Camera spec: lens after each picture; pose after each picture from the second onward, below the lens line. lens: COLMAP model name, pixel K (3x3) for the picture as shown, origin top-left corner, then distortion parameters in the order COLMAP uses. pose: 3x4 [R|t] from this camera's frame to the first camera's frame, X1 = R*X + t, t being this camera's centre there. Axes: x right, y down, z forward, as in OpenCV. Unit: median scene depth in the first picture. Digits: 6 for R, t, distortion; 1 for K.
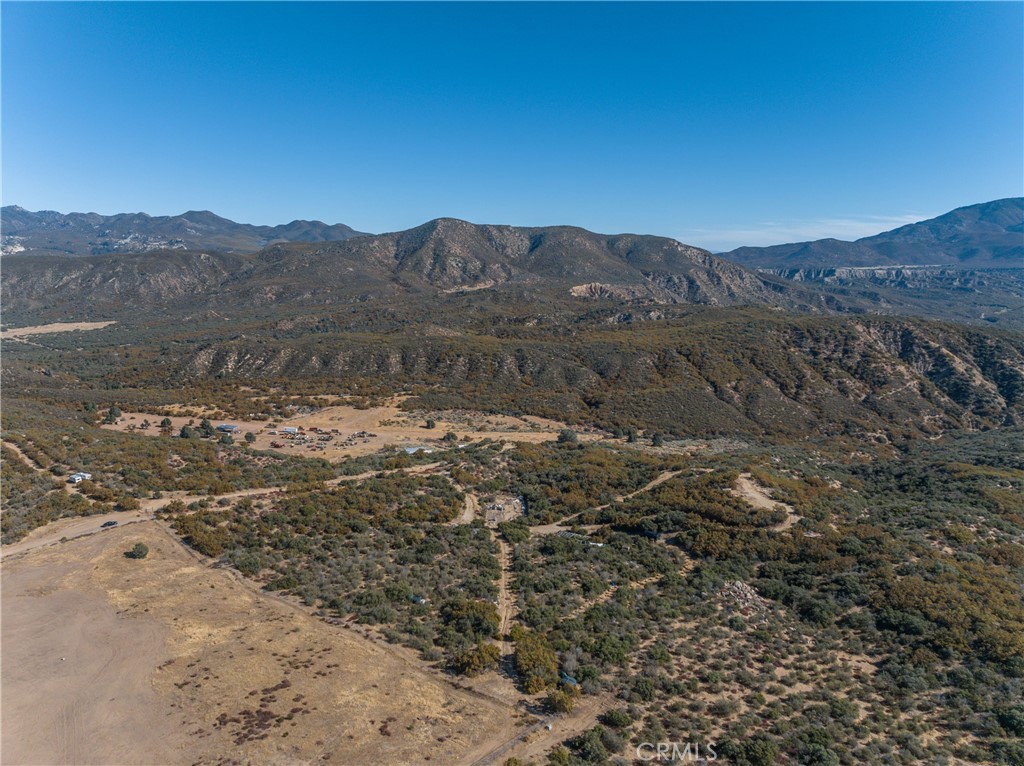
lens RADIAL K [[722.8, 0, 517.6], [0, 722.8, 363.9], [0, 0, 1]] dist [-0.037728, -0.001358]
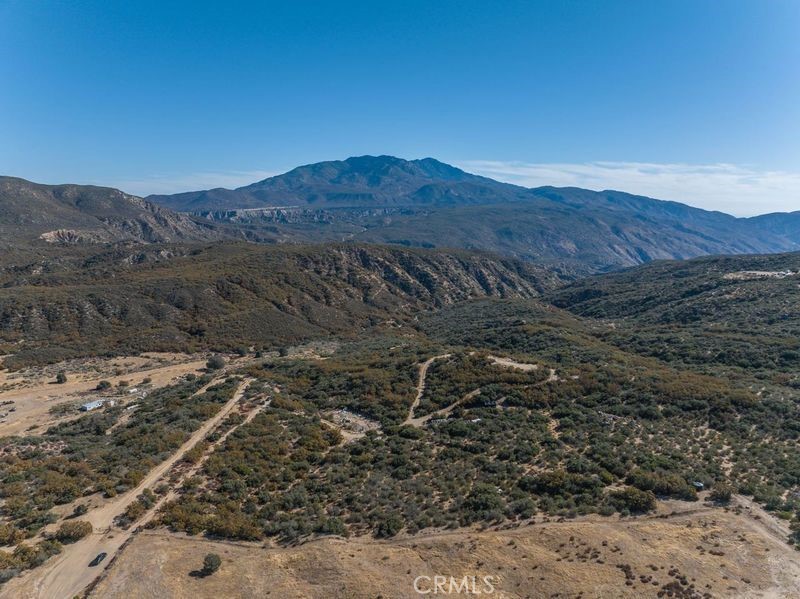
lens RADIAL K [[564.7, 0, 404.4], [0, 564.7, 284.5], [0, 0, 1]] dist [-0.037728, -0.001358]
pose [[0.733737, -0.106521, 0.671032, -0.075139], [0.108040, 0.993359, 0.039552, -0.006246], [-0.670789, 0.043478, 0.740373, 0.034649]]
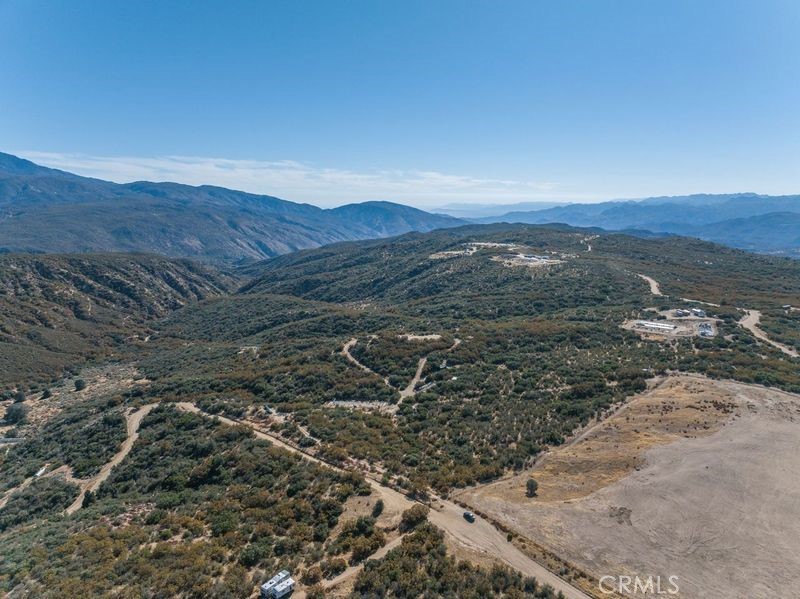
lens RADIAL K [[564.7, 0, 404.4], [0, 564.7, 284.5], [0, 0, 1]] dist [-0.037728, -0.001358]
pose [[0.128176, -0.164216, 0.978061, -0.133761], [0.157056, 0.977112, 0.143475, -0.020227], [-0.979237, 0.135220, 0.151034, 0.099561]]
